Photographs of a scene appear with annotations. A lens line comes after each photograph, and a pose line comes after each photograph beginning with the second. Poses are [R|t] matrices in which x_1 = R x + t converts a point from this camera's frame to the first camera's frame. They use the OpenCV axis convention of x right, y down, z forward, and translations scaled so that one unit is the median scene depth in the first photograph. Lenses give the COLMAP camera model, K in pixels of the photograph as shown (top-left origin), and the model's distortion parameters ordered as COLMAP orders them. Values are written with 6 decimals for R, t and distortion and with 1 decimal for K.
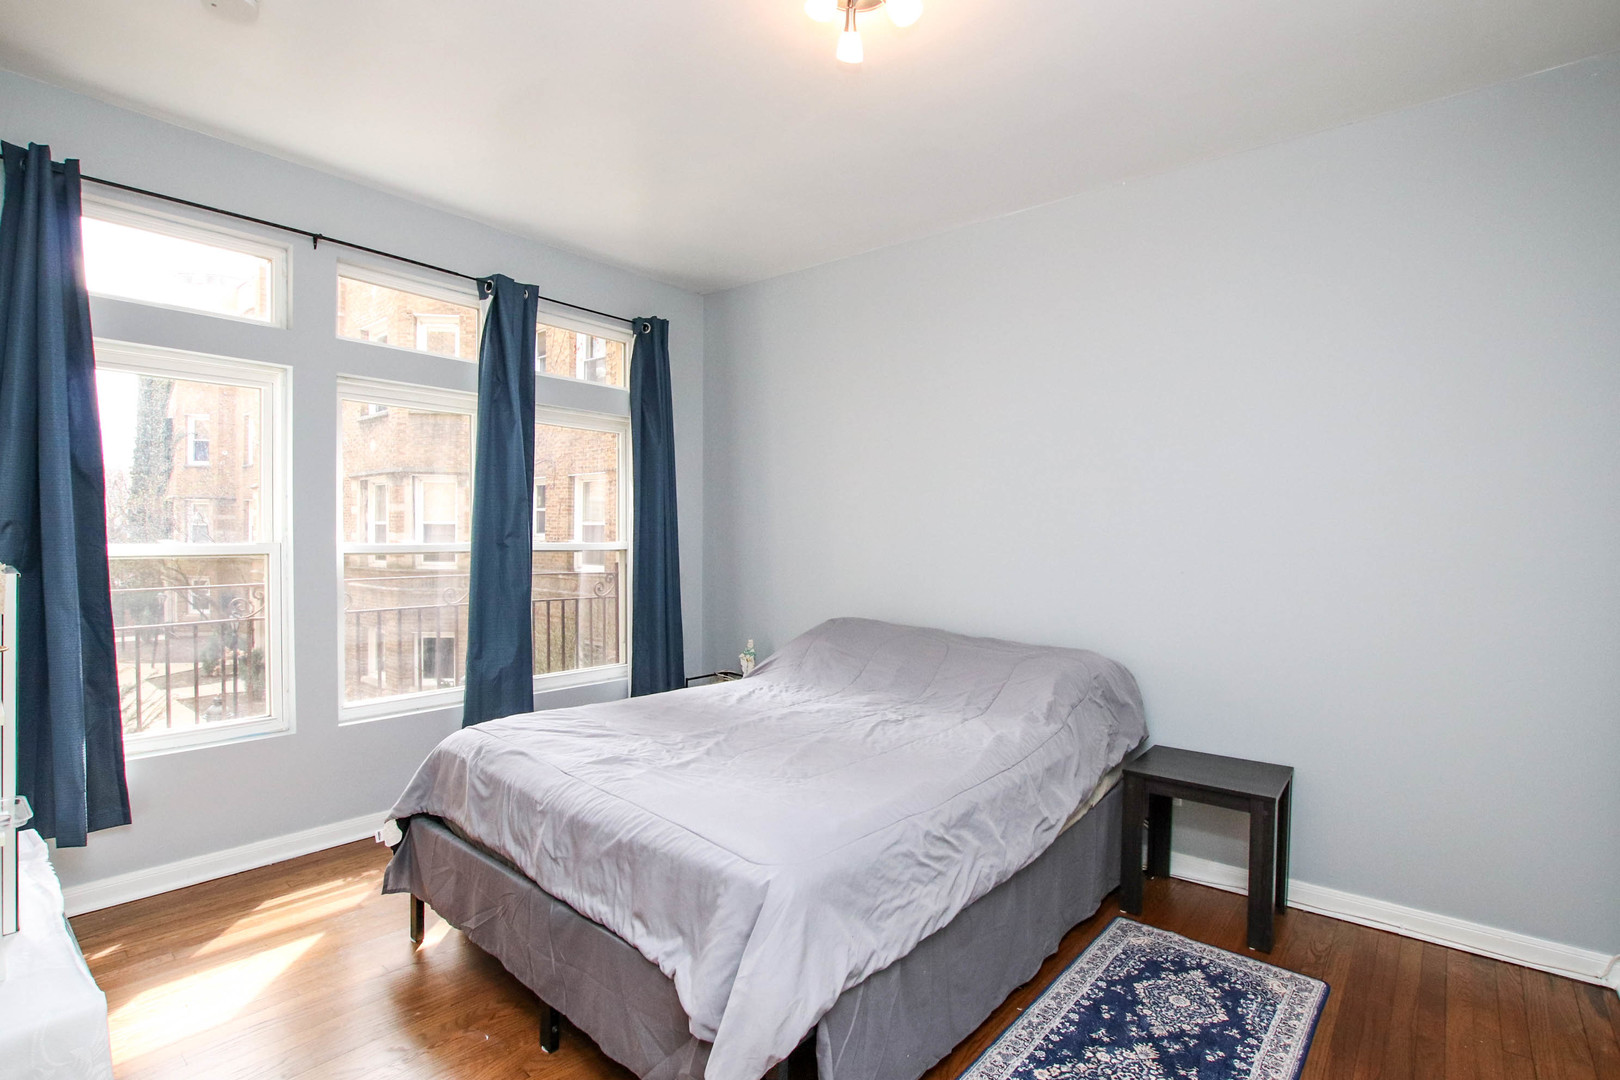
lens RADIAL K [[776.4, 0, 810.3], [0, 776.4, 543.9], [0, 0, 1]] dist [-0.017137, -0.000660]
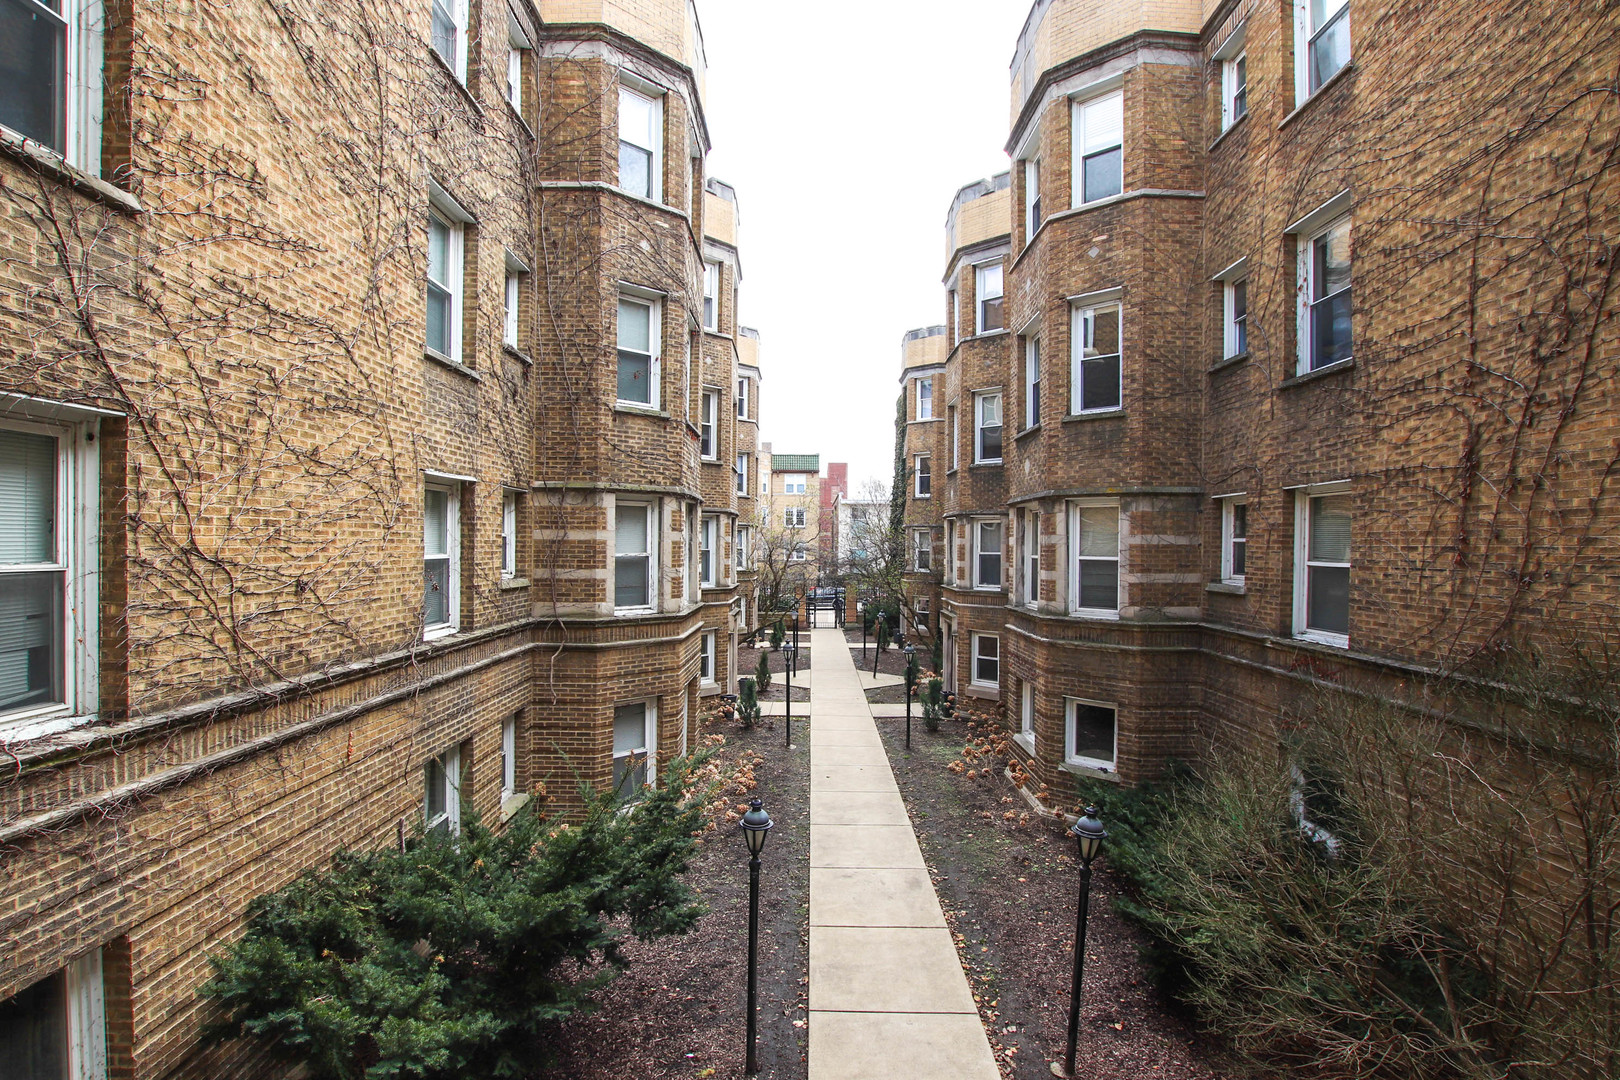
lens RADIAL K [[776.4, 0, 806.6], [0, 776.4, 545.1], [0, 0, 1]] dist [-0.017137, -0.000660]
pose [[0.655177, -0.003827, -0.755465, -0.085242], [-0.013129, 0.999778, -0.016450, -0.024552], [0.755361, 0.020696, 0.654982, 0.273806]]
